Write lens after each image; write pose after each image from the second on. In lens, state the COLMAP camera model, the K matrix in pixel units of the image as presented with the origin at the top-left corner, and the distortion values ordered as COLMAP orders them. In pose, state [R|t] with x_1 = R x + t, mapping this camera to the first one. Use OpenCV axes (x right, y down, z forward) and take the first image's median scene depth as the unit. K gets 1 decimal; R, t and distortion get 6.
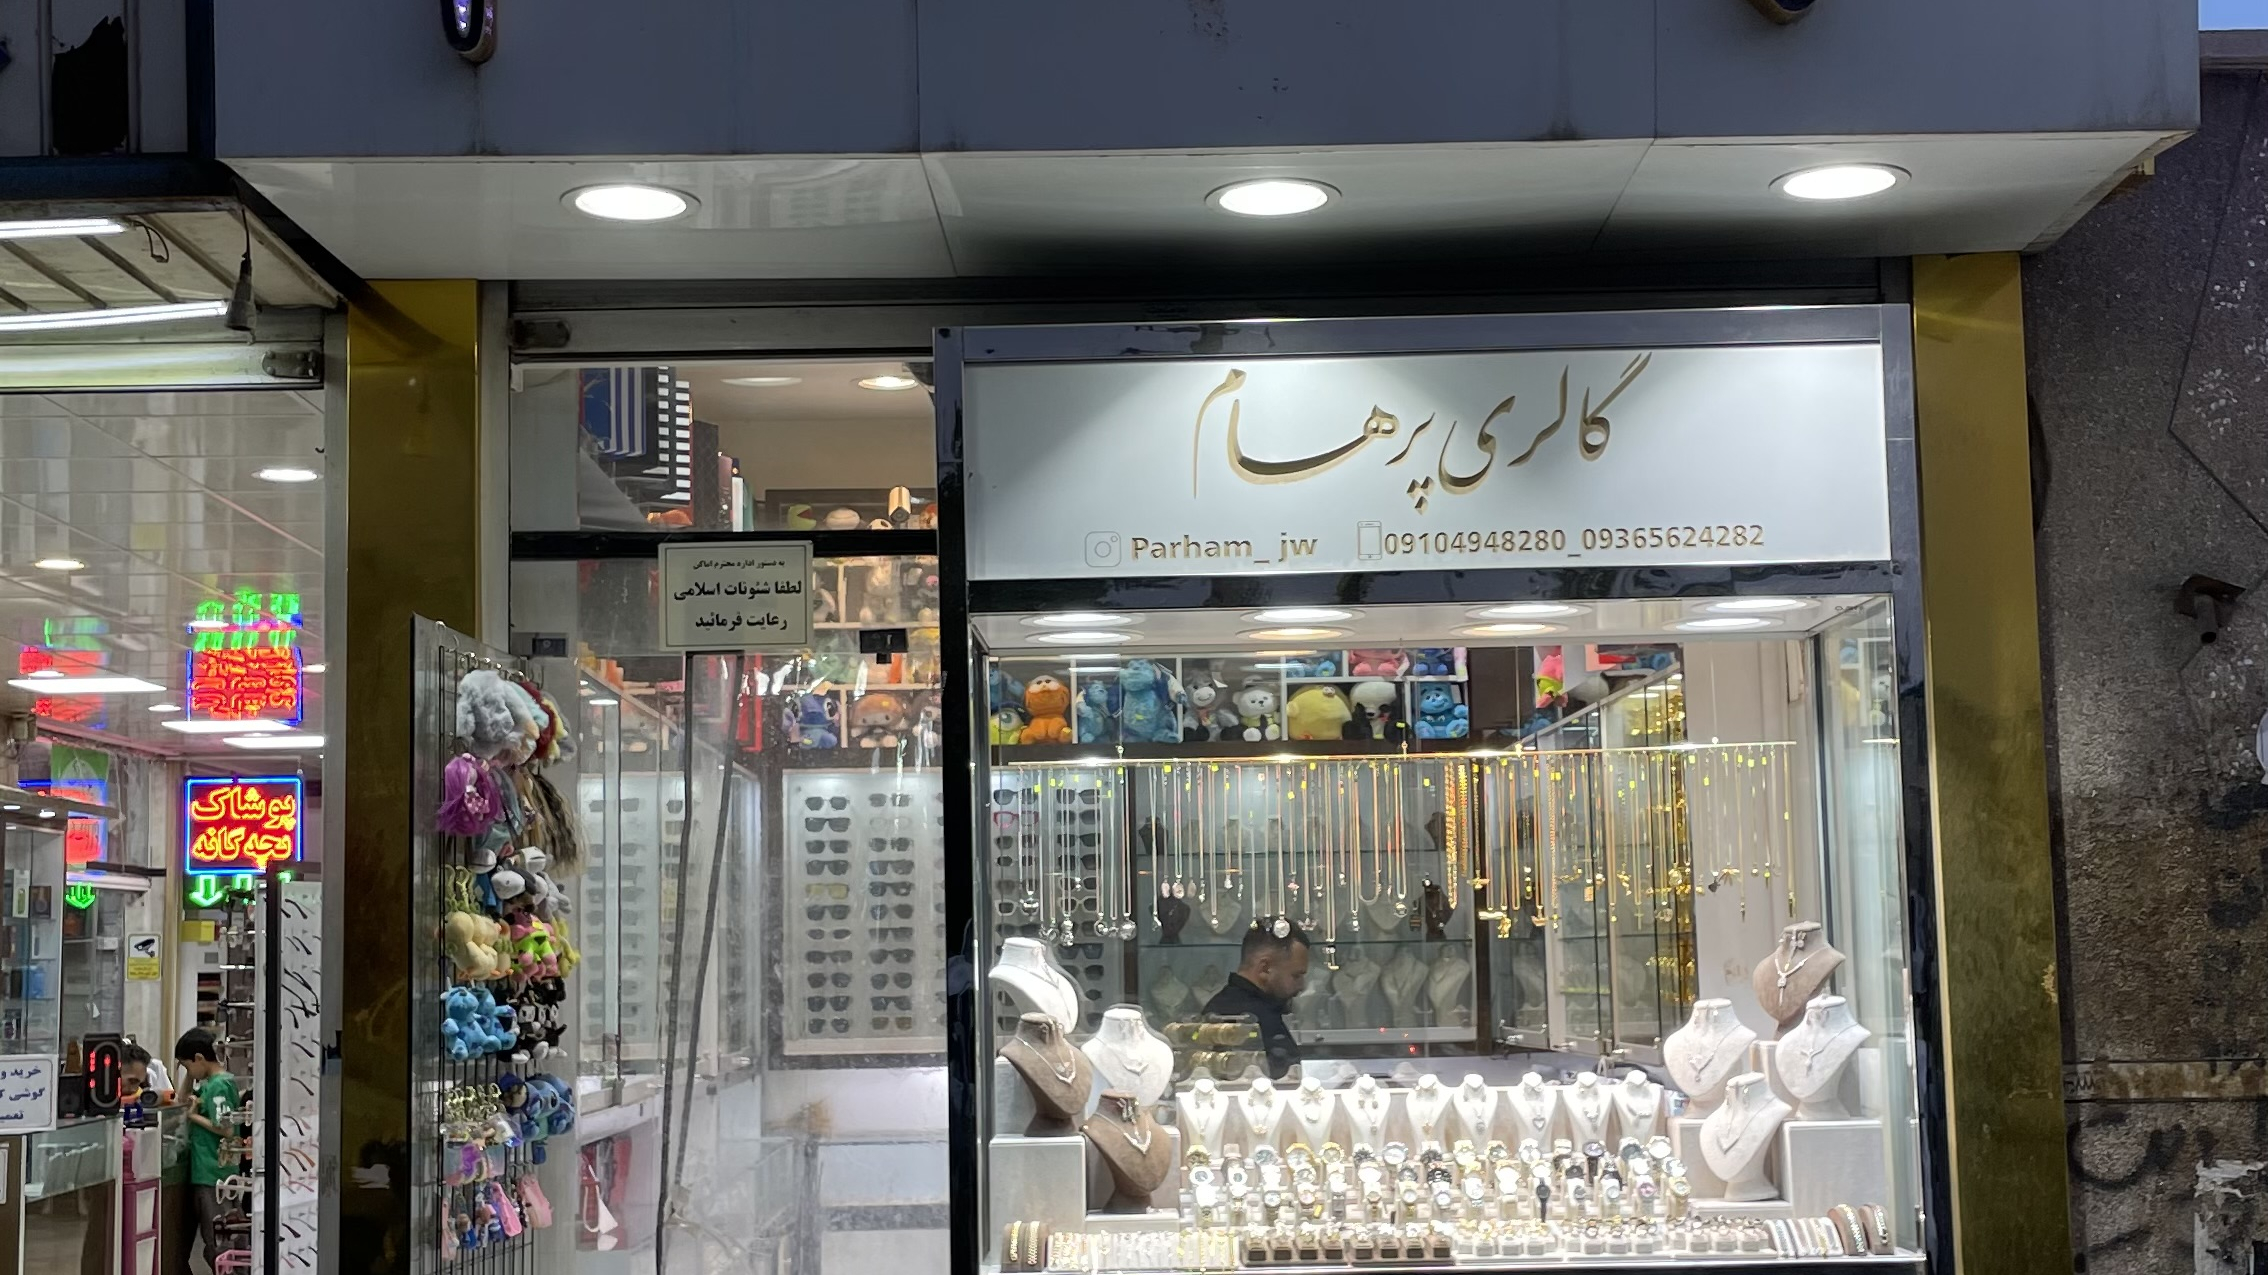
lens RADIAL K [[3129.1, 0, 1127.1], [0, 3129.1, 702.1], [0, 0, 1]] dist [0.096923, -0.027700]
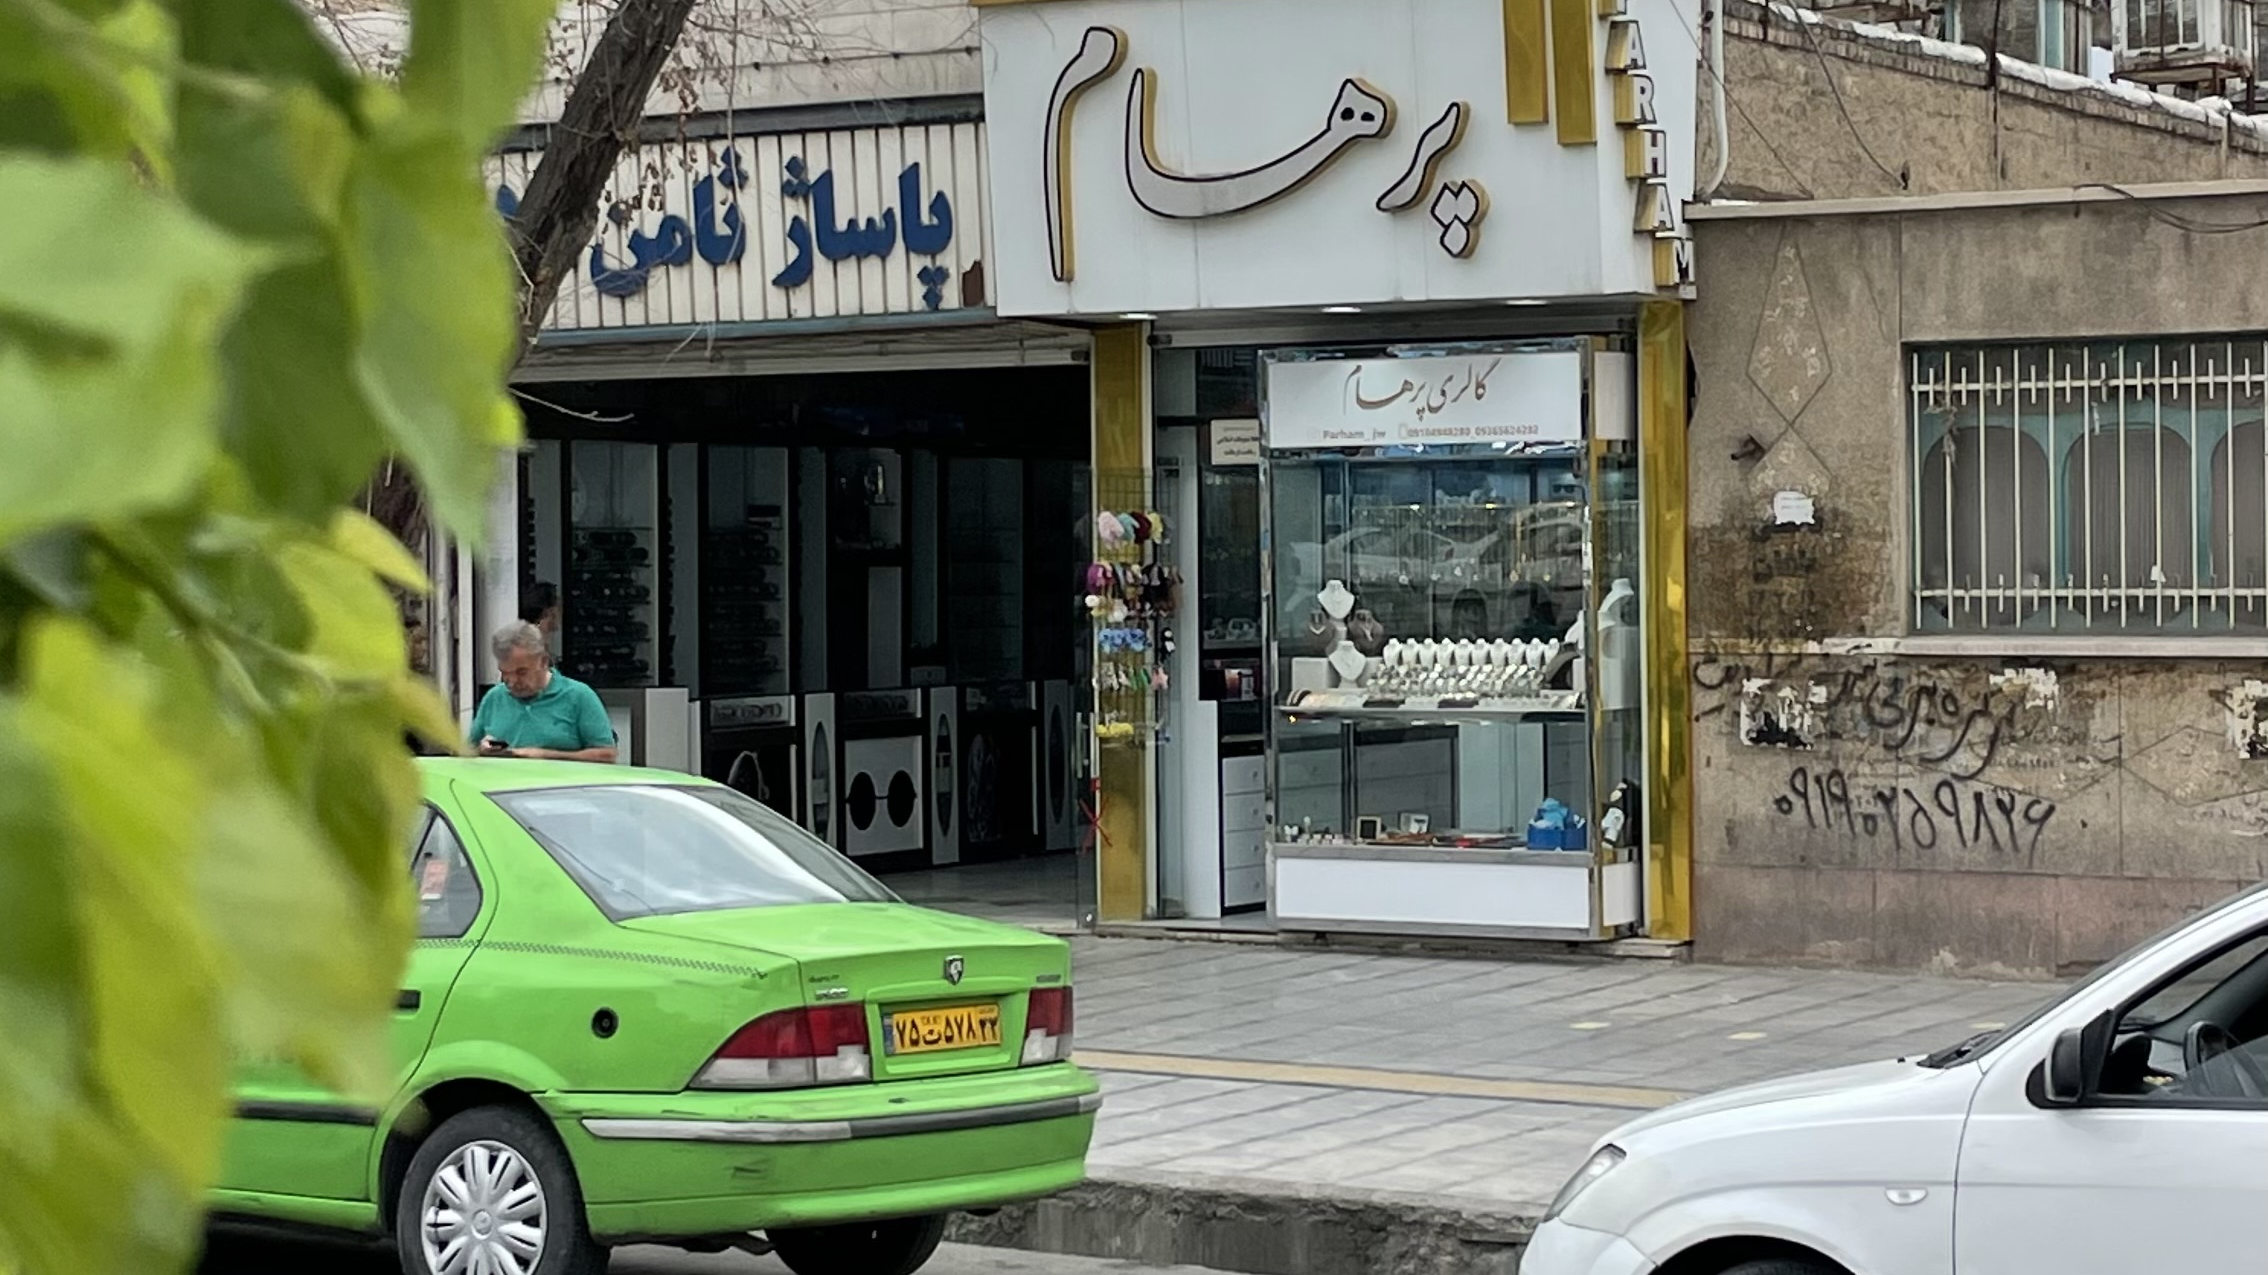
lens RADIAL K [[4276.0, 0, 1134.0], [0, 4276.0, 637.5], [0, 0, 1]] dist [0.429405, 0.001318]
pose [[0.849012, 0.022845, -0.527879, 1.679149], [0.040351, 0.993344, 0.107886, -0.261194], [0.526830, -0.112897, 0.842440, -2.021234]]
